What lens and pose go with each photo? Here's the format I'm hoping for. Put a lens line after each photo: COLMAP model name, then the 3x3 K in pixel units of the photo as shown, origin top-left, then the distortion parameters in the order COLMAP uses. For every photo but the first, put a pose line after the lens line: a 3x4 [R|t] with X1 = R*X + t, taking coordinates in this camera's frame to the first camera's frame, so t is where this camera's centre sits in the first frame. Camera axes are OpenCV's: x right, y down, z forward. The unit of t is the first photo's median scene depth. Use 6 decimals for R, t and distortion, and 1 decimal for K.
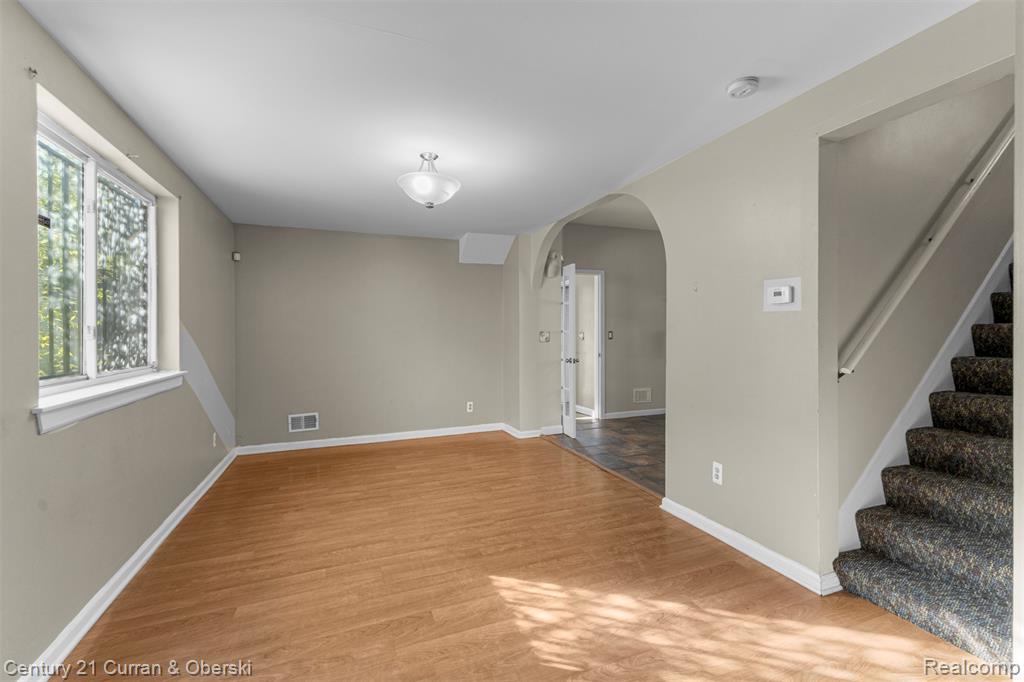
lens RADIAL K [[443.9, 0, 514.0], [0, 443.9, 338.9], [0, 0, 1]] dist [0.014723, -0.005527]
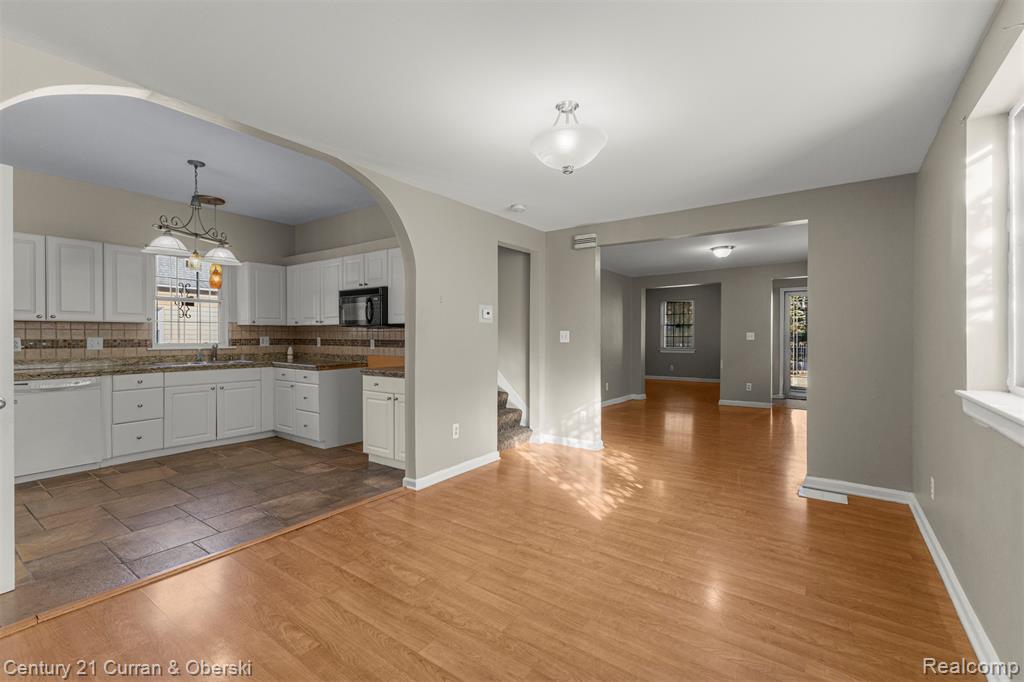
lens RADIAL K [[443.9, 0, 514.0], [0, 443.9, 338.9], [0, 0, 1]] dist [0.014723, -0.005527]
pose [[-0.551718, -0.000299, 0.834030, -0.864375], [0.015132, 0.999832, 0.010368, -0.011359], [-0.833893, 0.018341, -0.551621, 1.651066]]
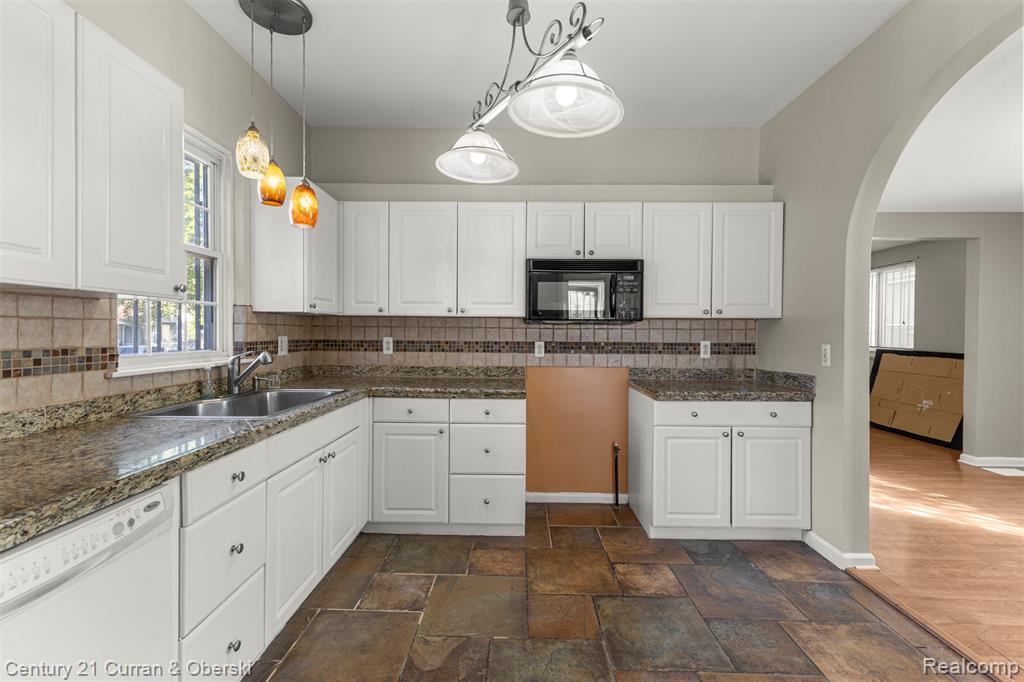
lens RADIAL K [[443.9, 0, 514.0], [0, 443.9, 338.9], [0, 0, 1]] dist [0.014723, -0.005527]
pose [[-0.925900, -0.005429, 0.377731, 0.734731], [0.005163, 0.999621, 0.027023, -0.038373], [-0.377734, 0.026971, -0.925521, 2.259055]]
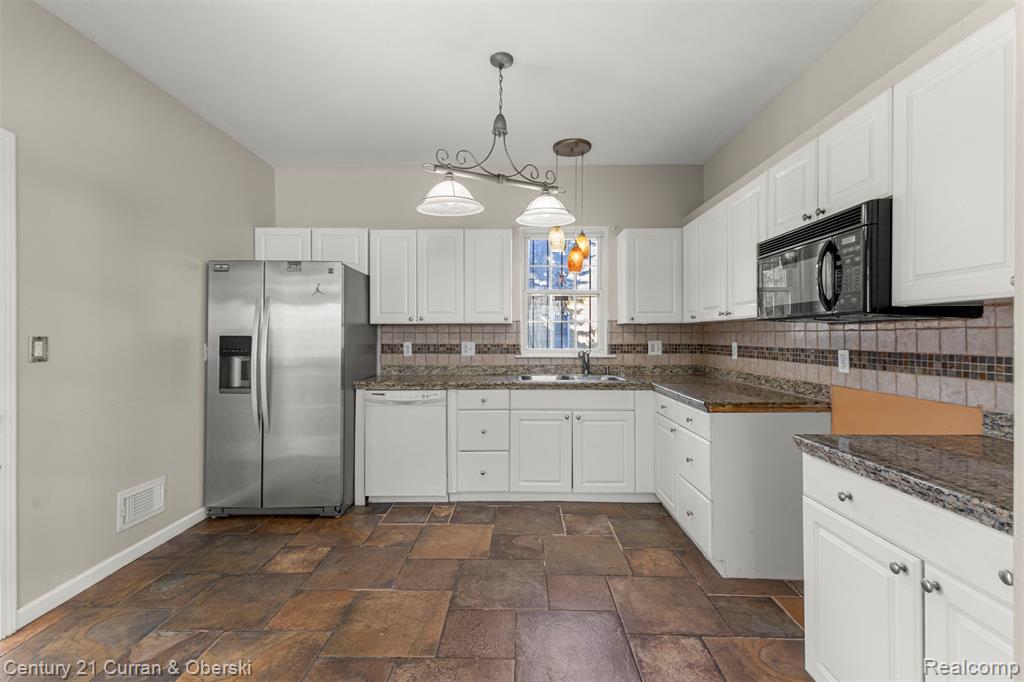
lens RADIAL K [[443.9, 0, 514.0], [0, 443.9, 338.9], [0, 0, 1]] dist [0.014723, -0.005527]
pose [[0.375425, 0.002493, 0.926849, 0.126221], [0.012953, 0.999885, -0.007937, -0.019266], [-0.926762, 0.014985, 0.375350, 1.342804]]
